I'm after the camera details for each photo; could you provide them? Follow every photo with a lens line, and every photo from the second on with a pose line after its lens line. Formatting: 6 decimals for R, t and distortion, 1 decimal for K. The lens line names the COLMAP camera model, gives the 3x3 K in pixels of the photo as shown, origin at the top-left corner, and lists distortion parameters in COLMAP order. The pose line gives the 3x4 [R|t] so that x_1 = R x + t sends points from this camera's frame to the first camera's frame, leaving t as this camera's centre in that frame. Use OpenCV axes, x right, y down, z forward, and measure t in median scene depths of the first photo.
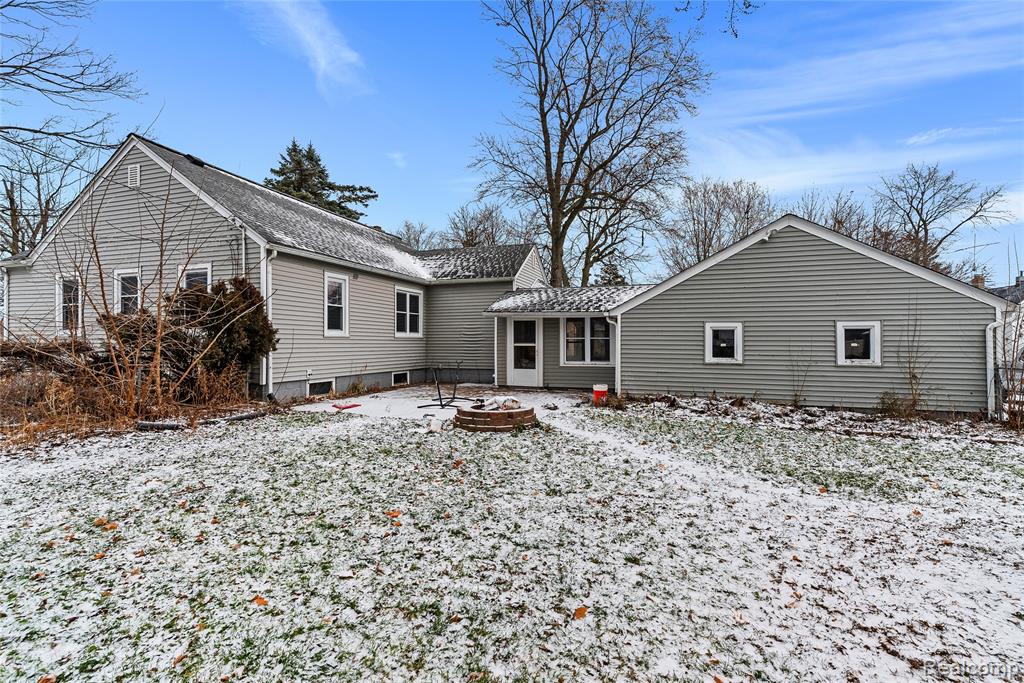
lens RADIAL K [[488.7, 0, 511.4], [0, 488.7, 341.5], [0, 0, 1]] dist [-0.004655, -0.001227]
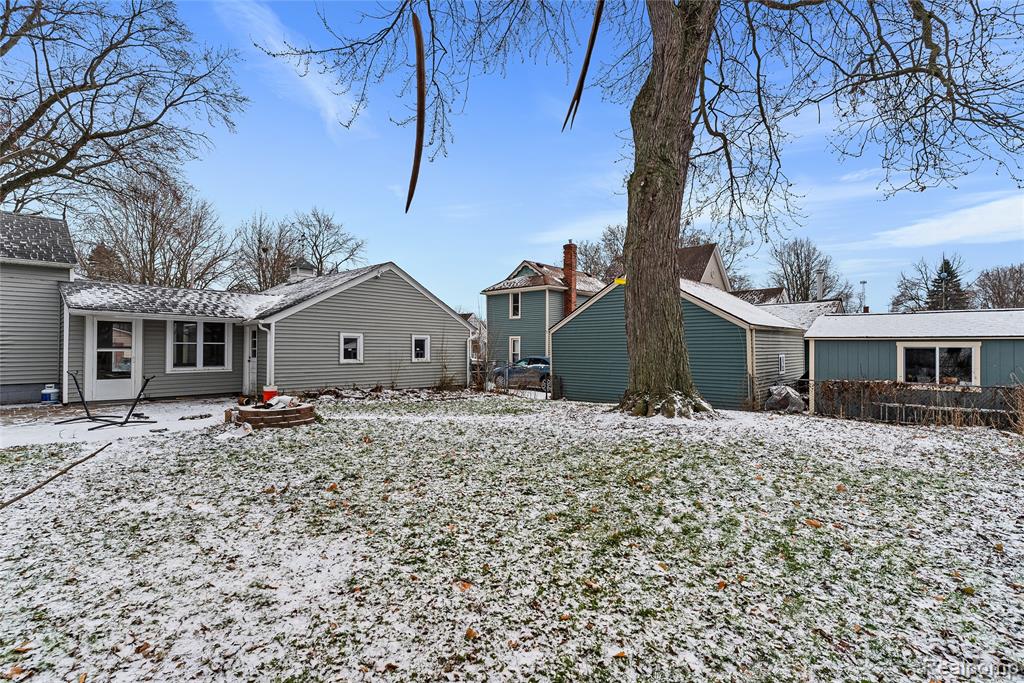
lens RADIAL K [[488.7, 0, 513.5], [0, 488.7, 342.8], [0, 0, 1]] dist [-0.004655, -0.001227]
pose [[0.396162, 0.010106, 0.918125, -0.484250], [-0.002520, 0.999948, -0.009919, 0.000568], [-0.918177, 0.001615, 0.396167, 0.045251]]
